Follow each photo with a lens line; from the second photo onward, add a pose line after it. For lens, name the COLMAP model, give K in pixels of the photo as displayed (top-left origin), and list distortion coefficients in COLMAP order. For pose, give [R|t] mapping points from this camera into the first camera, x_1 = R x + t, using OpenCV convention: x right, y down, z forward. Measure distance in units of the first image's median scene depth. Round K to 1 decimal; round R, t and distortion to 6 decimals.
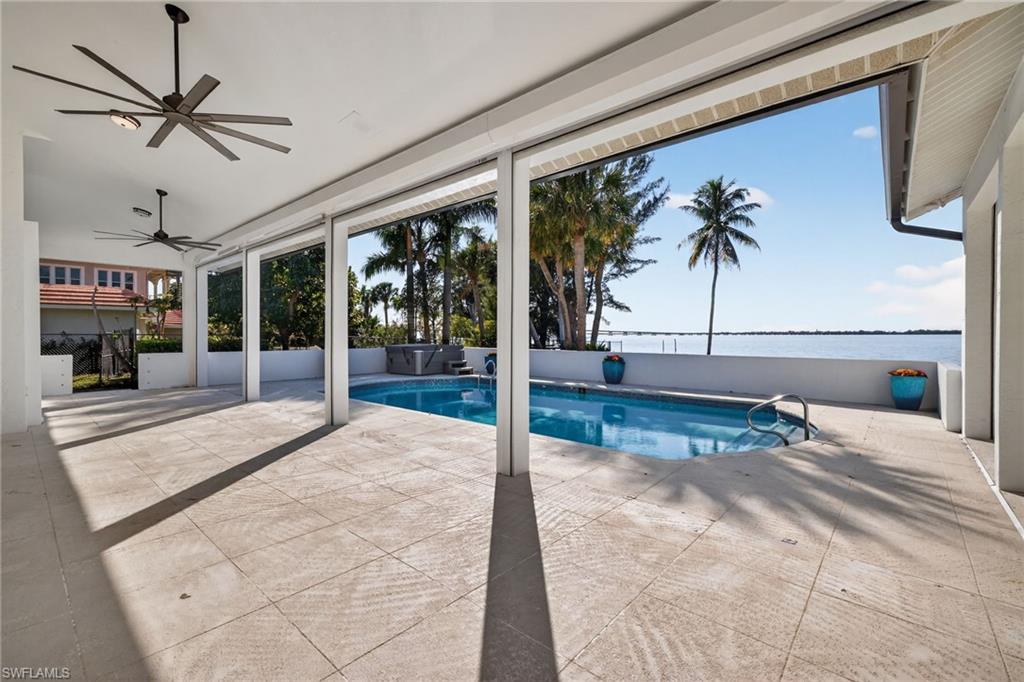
lens RADIAL K [[425.8, 0, 507.4], [0, 425.8, 337.3], [0, 0, 1]] dist [0.005962, -0.000303]
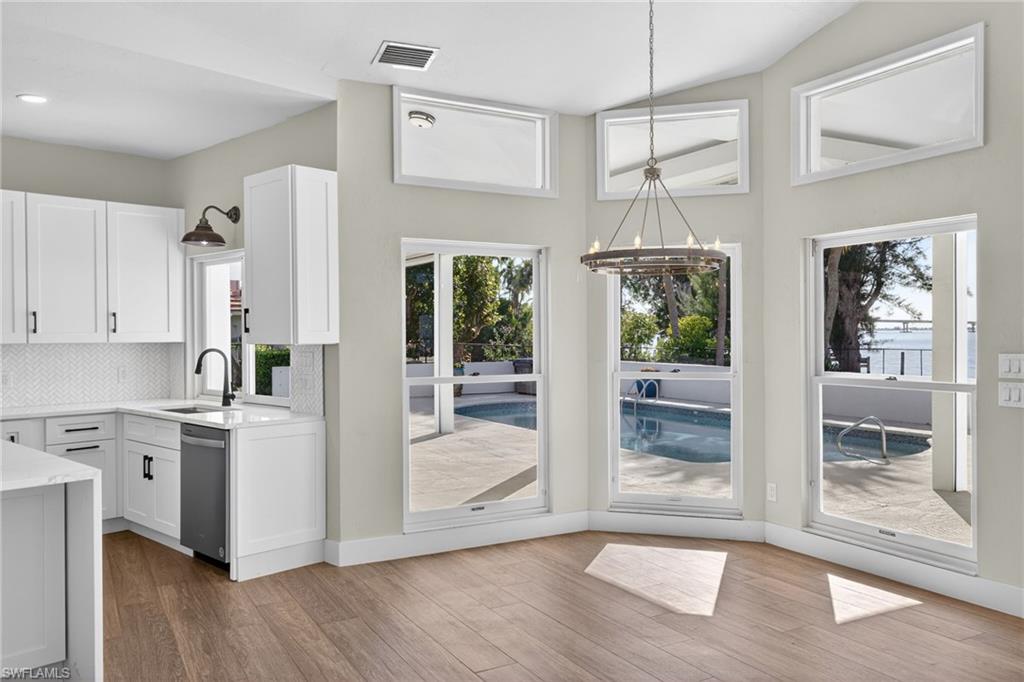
lens RADIAL K [[775.8, 0, 494.9], [0, 775.8, 340.0], [0, 0, 1]] dist [0.006171, 0.000114]
pose [[0.936376, -0.003036, -0.350984, 0.125222], [0.004583, 0.999983, 0.003577, -0.013576], [0.350968, -0.004958, 0.936375, -0.247266]]
